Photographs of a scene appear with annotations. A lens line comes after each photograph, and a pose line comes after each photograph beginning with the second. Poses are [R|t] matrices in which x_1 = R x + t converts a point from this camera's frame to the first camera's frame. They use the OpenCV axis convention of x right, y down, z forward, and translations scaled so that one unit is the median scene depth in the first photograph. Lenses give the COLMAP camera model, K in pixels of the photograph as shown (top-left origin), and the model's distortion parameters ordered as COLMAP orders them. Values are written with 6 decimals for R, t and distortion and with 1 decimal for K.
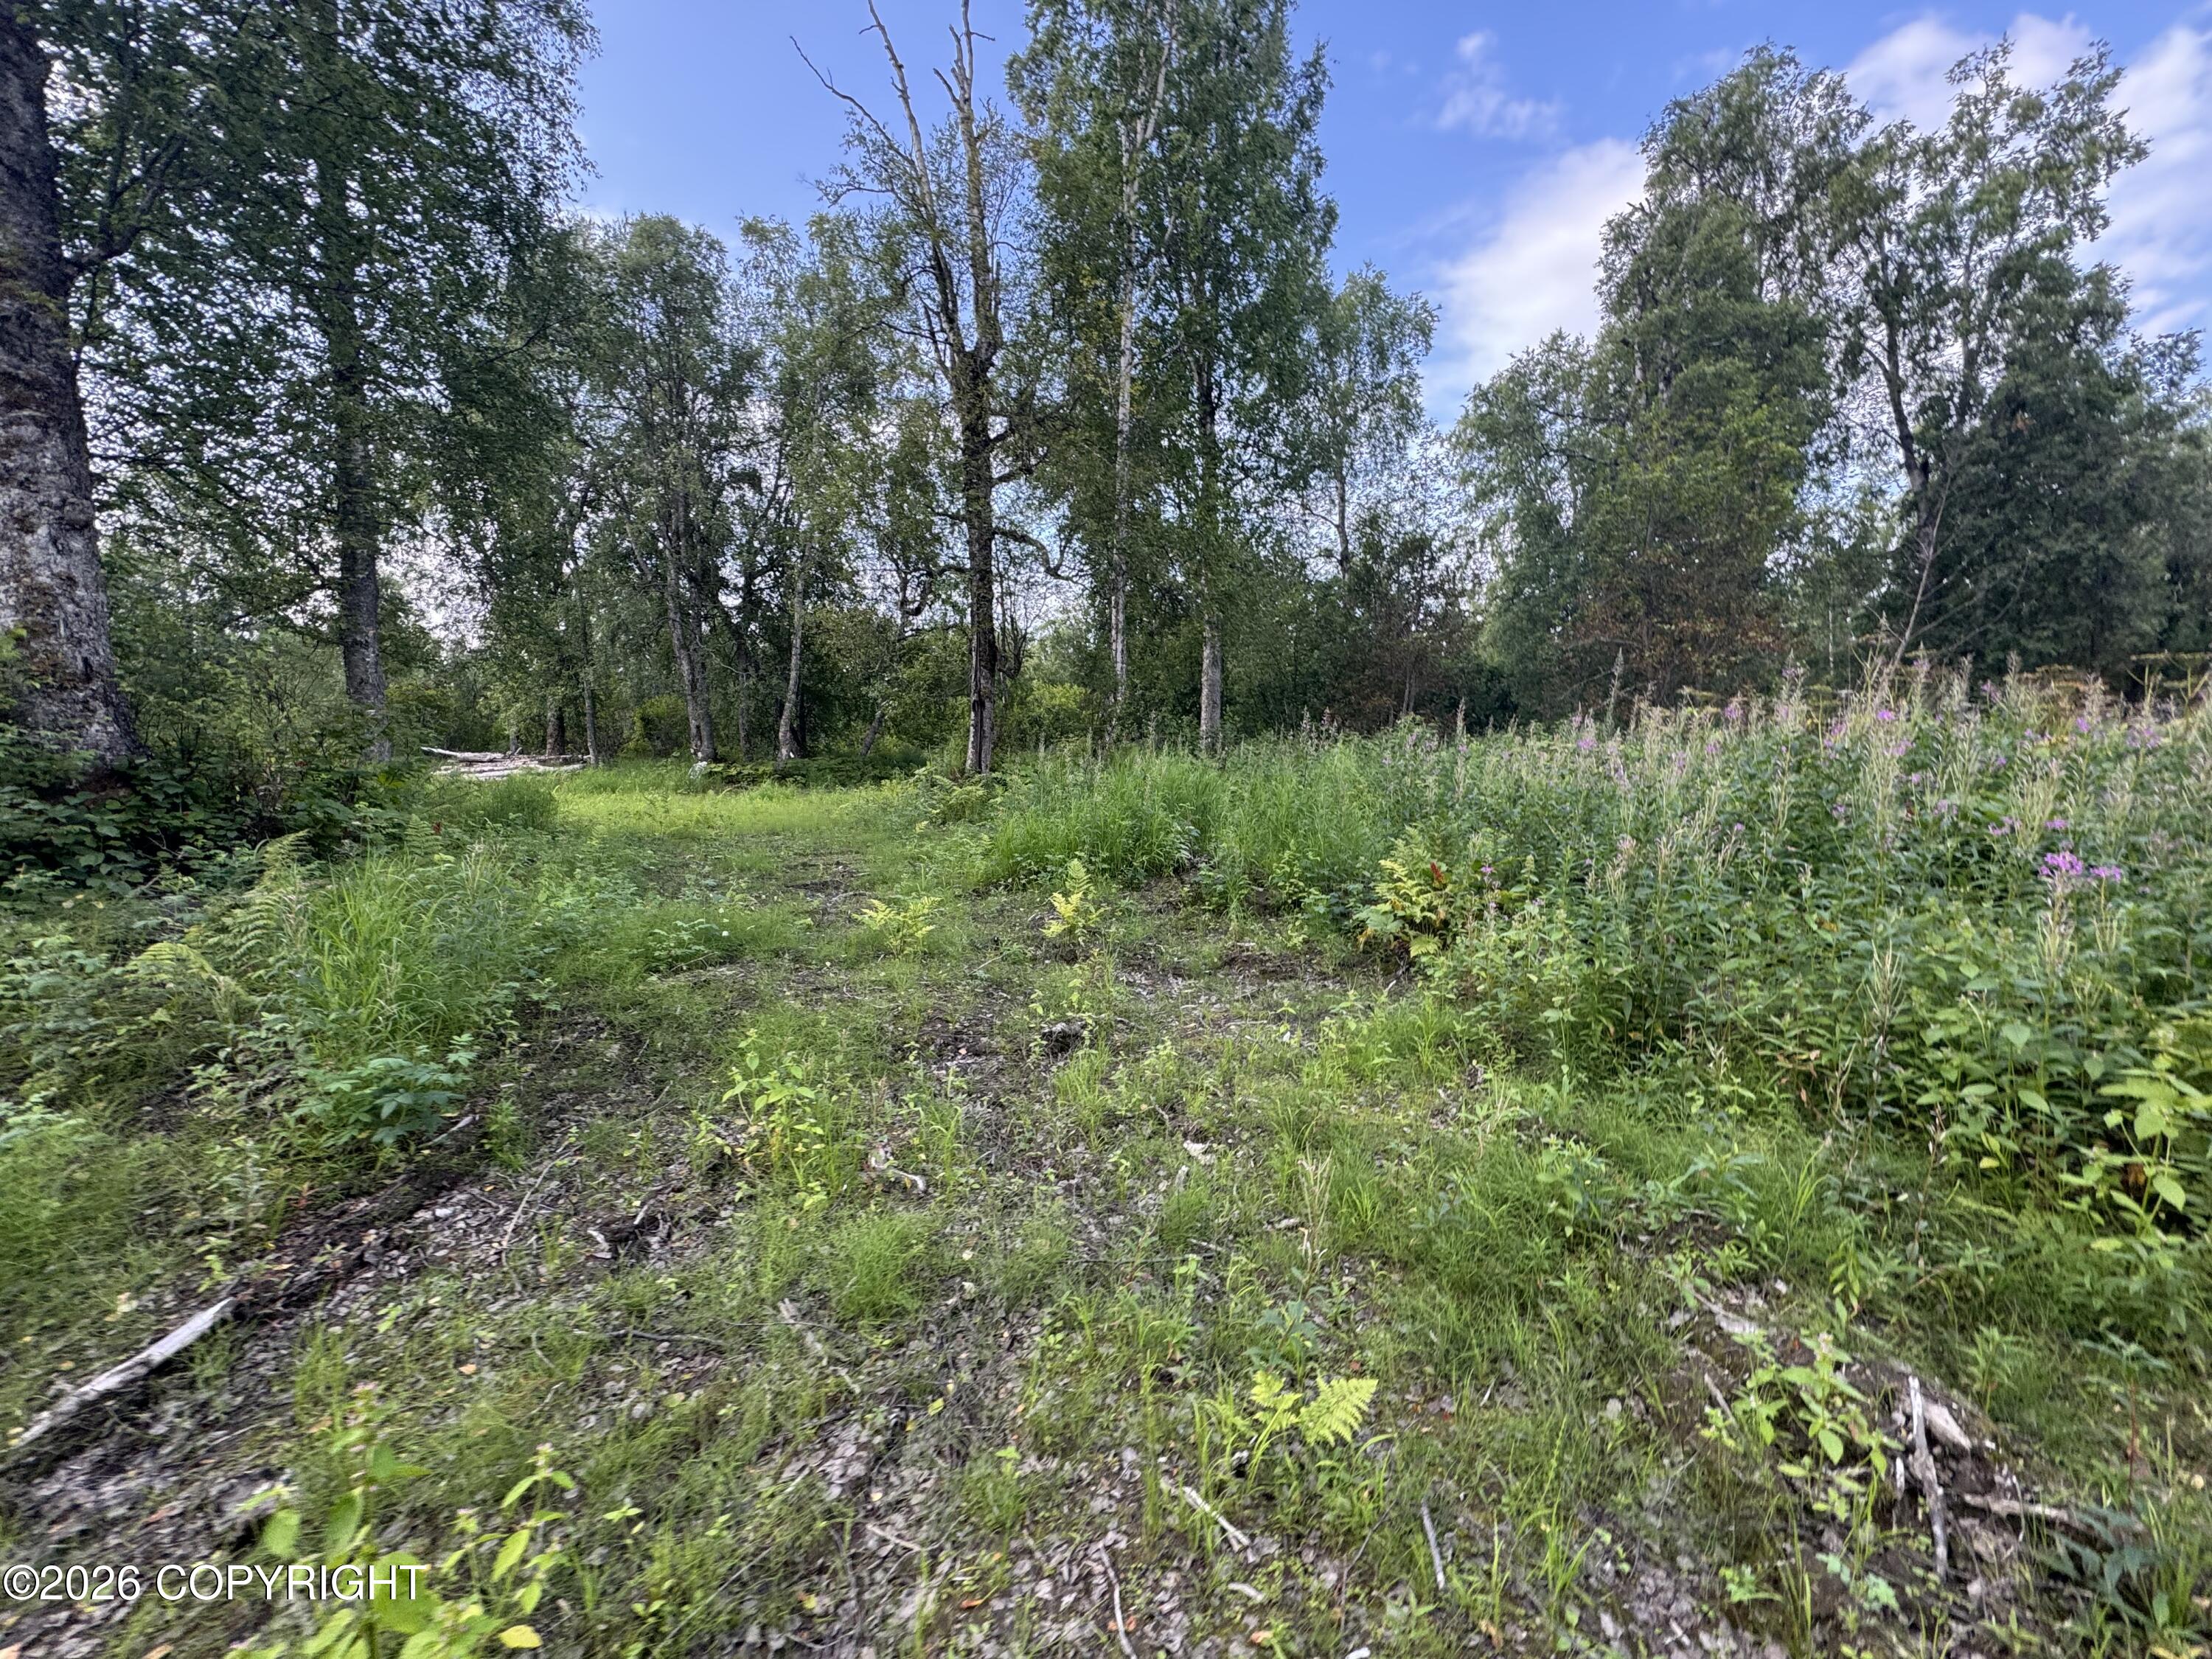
lens RADIAL K [[878.7, 0, 1101.9], [0, 878.7, 814.0], [0, 0, 1]] dist [-0.003286, 0.000694]
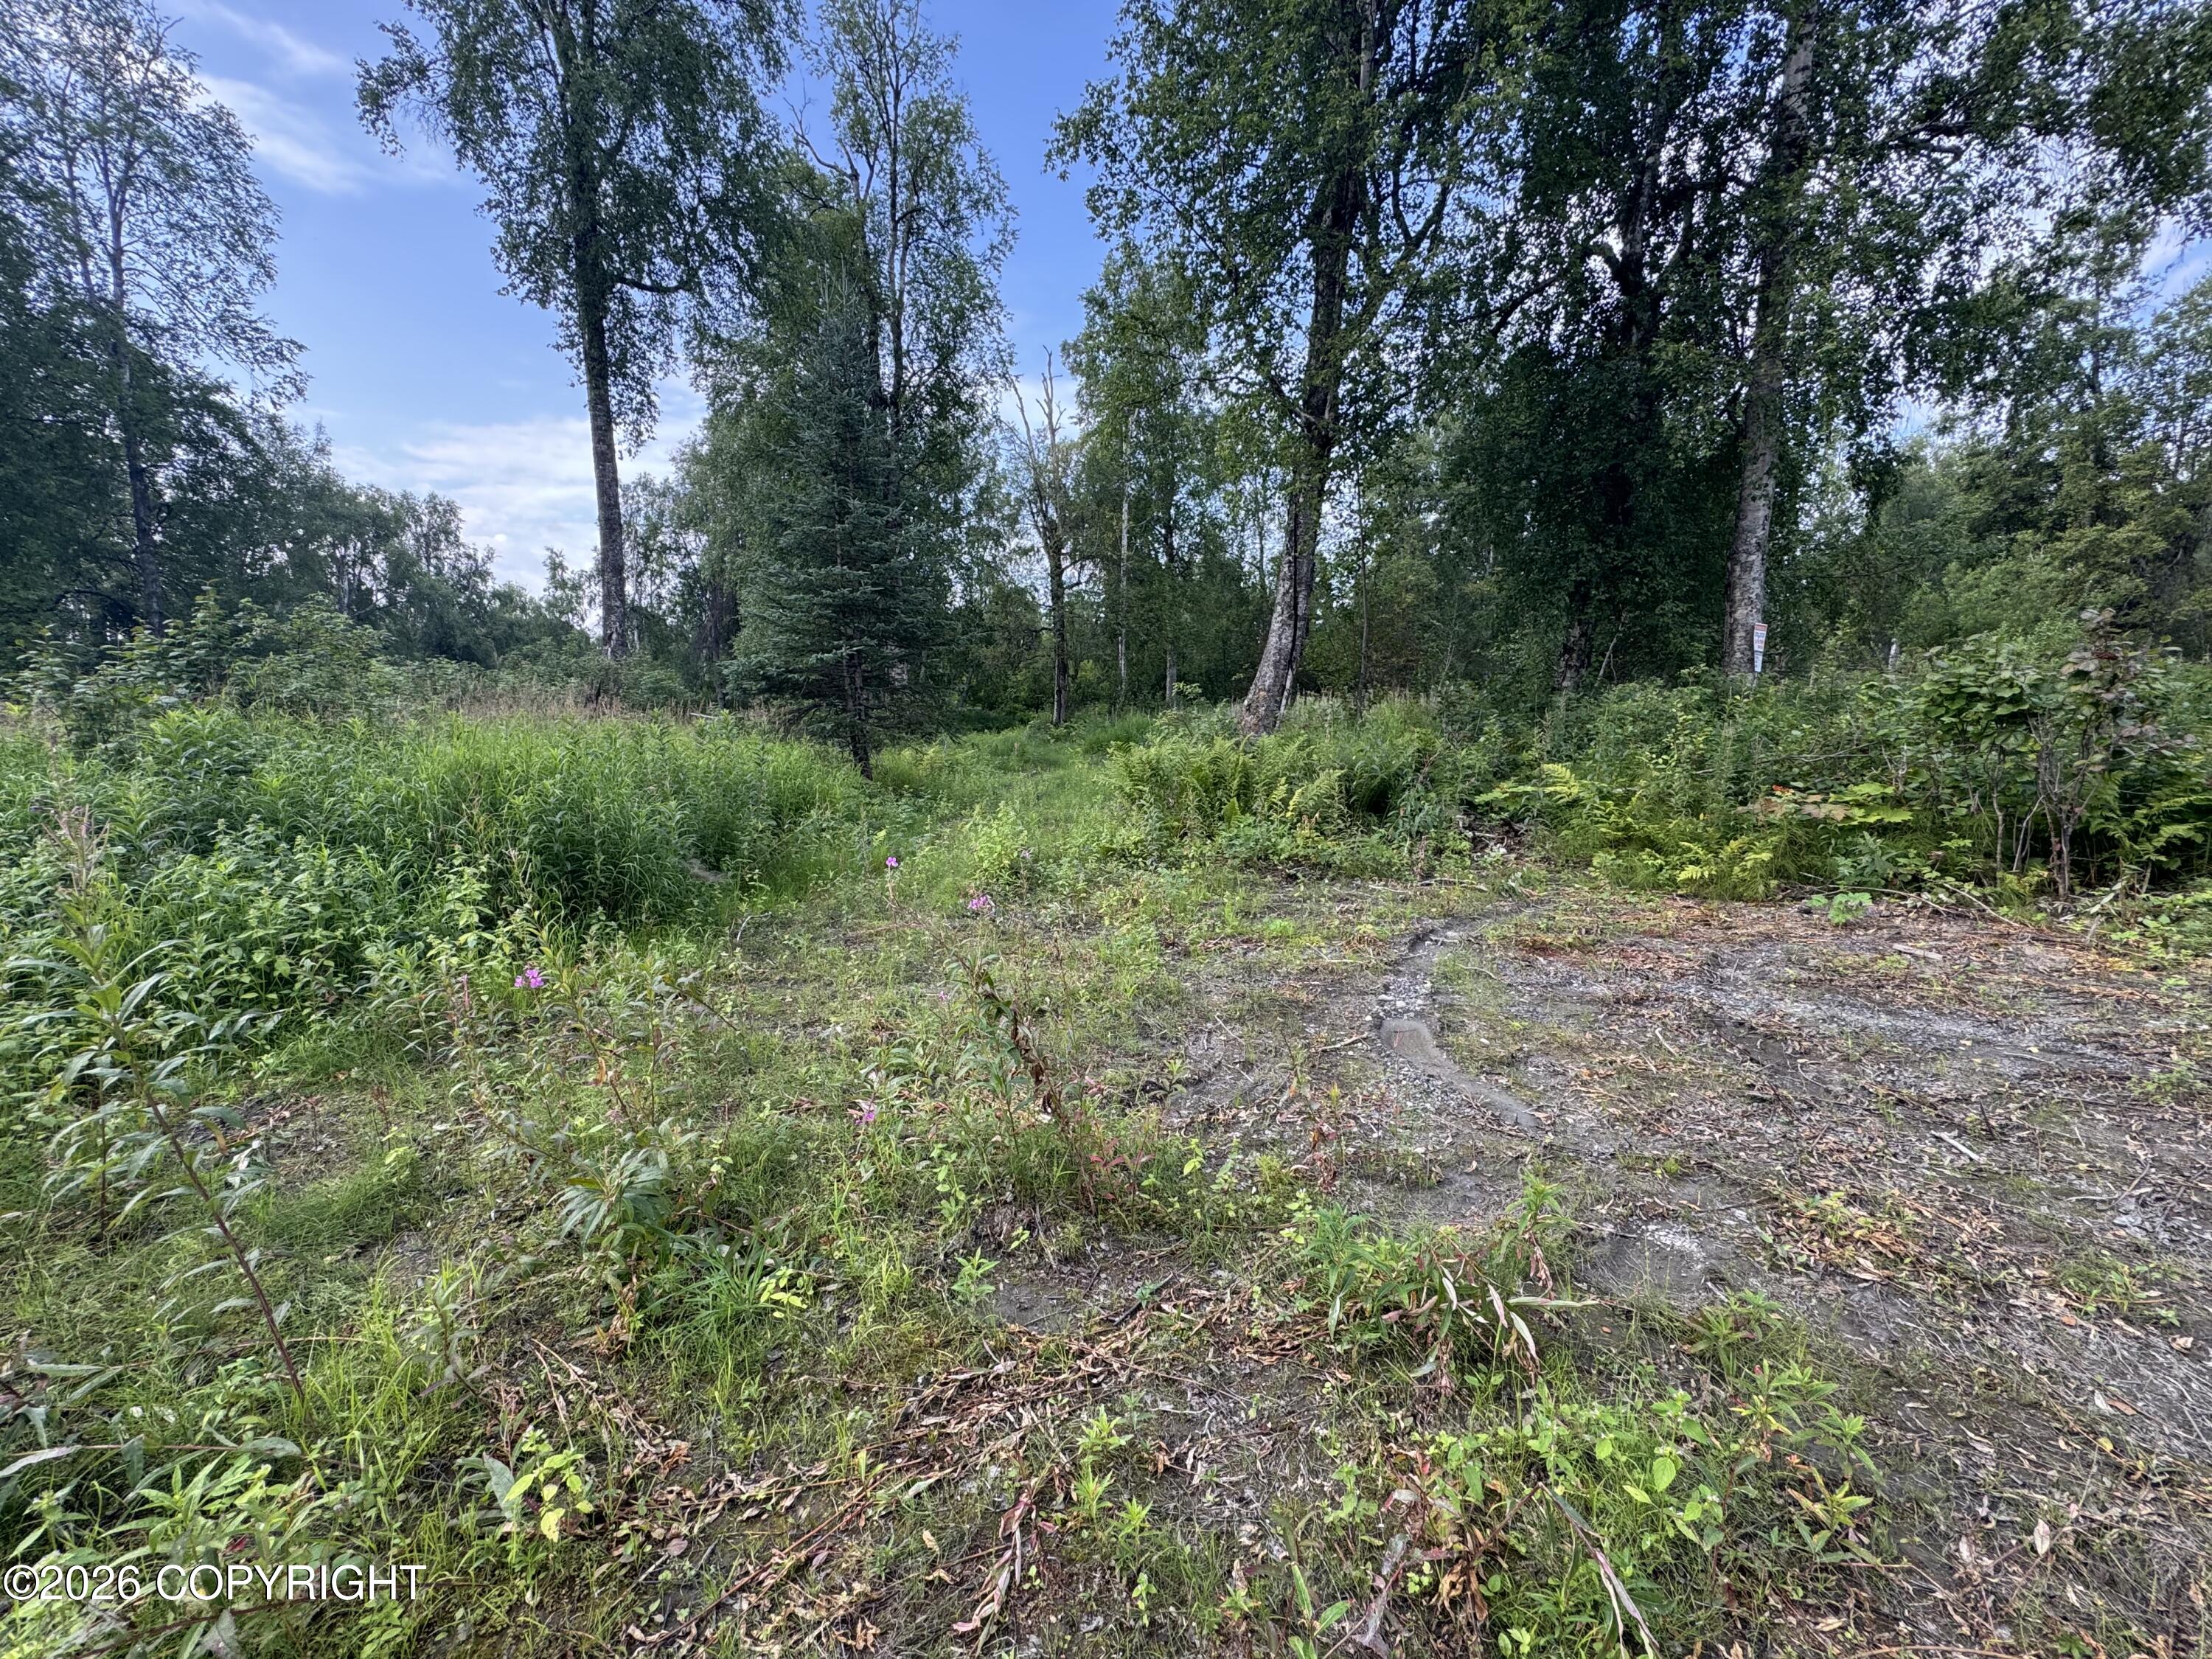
lens RADIAL K [[878.7, 0, 1102.7], [0, 878.7, 828.1], [0, 0, 1]] dist [-0.003286, 0.000694]
pose [[0.999789, -0.005456, -0.019790, 0.009698], [0.006844, 0.997472, 0.070736, 0.046400], [0.019354, -0.070856, 0.997299, -0.897674]]
